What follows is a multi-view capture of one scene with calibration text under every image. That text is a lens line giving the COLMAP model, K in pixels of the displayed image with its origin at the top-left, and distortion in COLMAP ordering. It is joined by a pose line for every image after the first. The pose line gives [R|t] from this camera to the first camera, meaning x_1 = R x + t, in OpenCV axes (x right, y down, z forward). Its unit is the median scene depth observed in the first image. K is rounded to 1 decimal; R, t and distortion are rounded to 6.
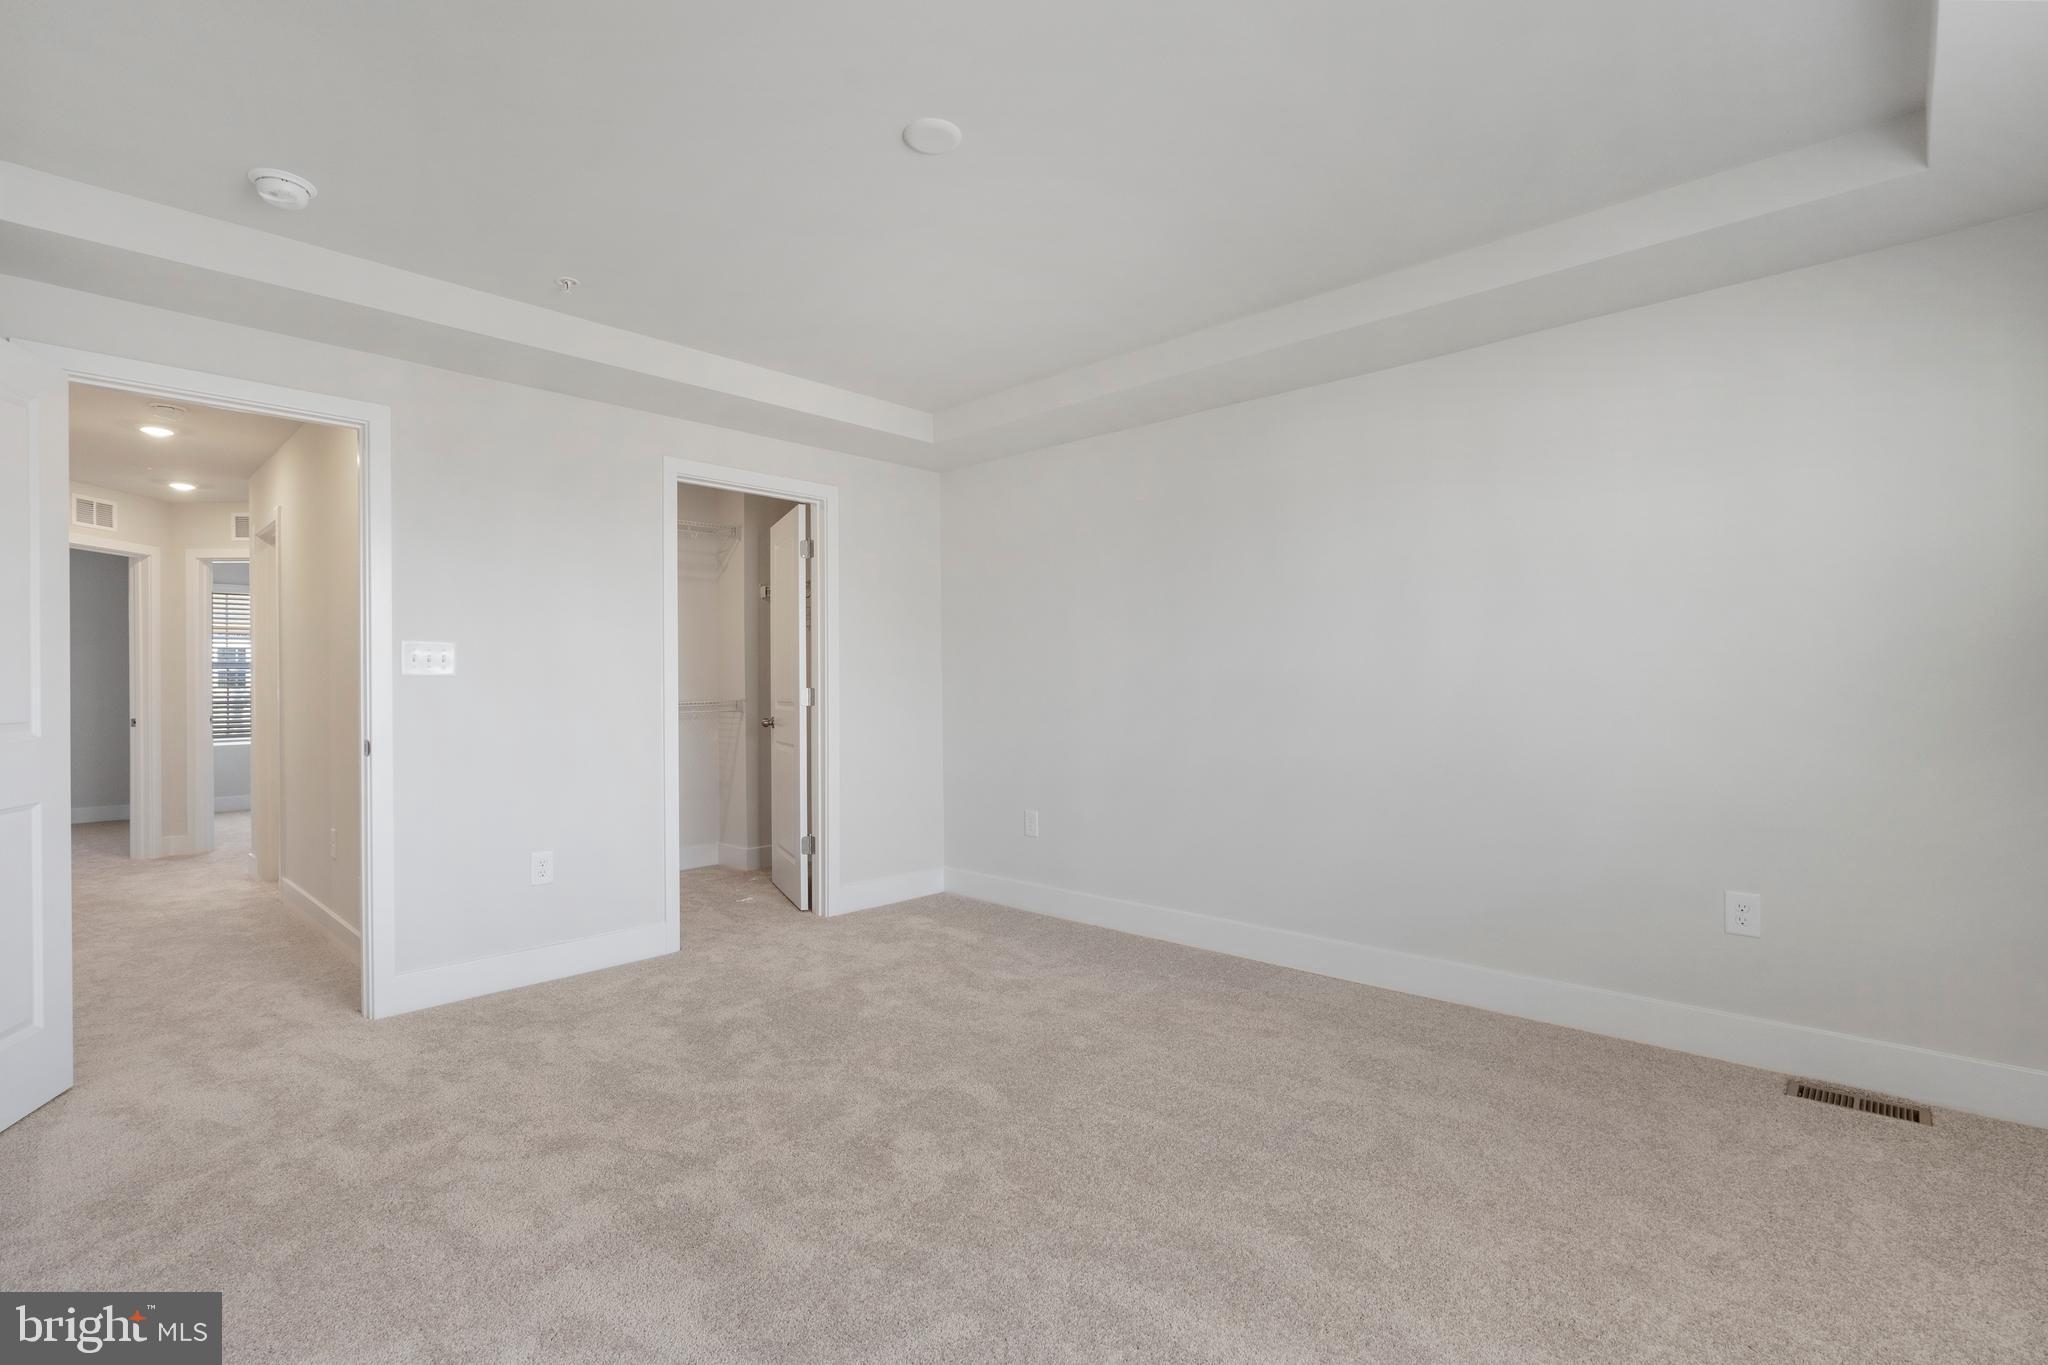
lens RADIAL K [[929.9, 0, 1012.1], [0, 929.9, 674.3], [0, 0, 1]] dist [-0.005622, 0.001467]
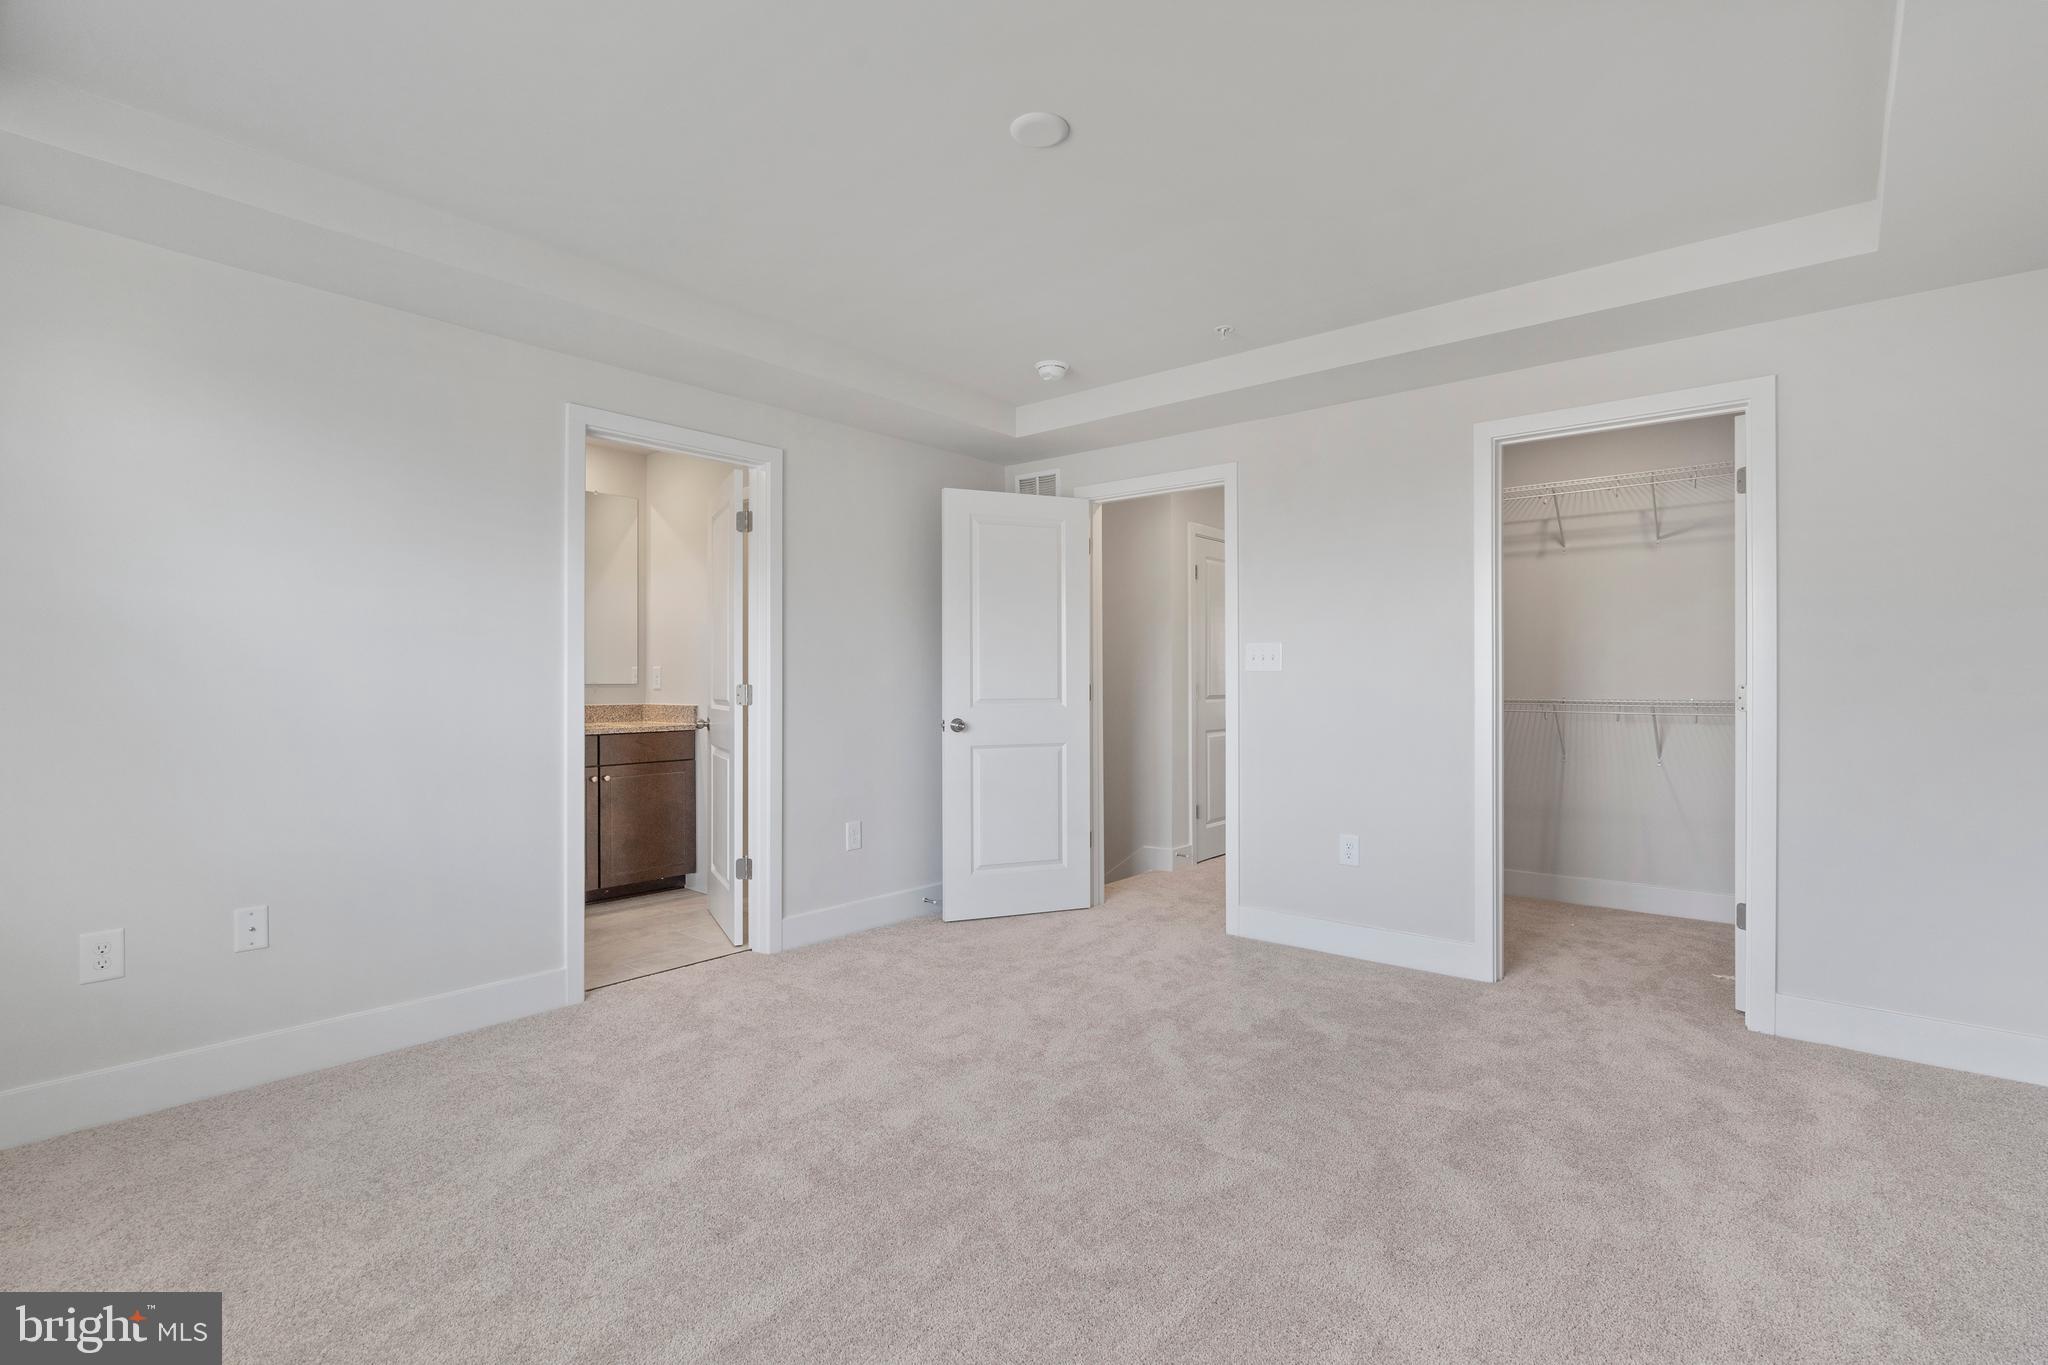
lens RADIAL K [[929.9, 0, 1034.4], [0, 929.9, 681.2], [0, 0, 1]] dist [-0.005622, 0.001467]
pose [[0.094350, 0.003111, -0.995534, 0.552228], [0.002169, 0.999992, 0.003330, 0.010687], [0.995537, -0.002474, 0.094343, 0.570246]]
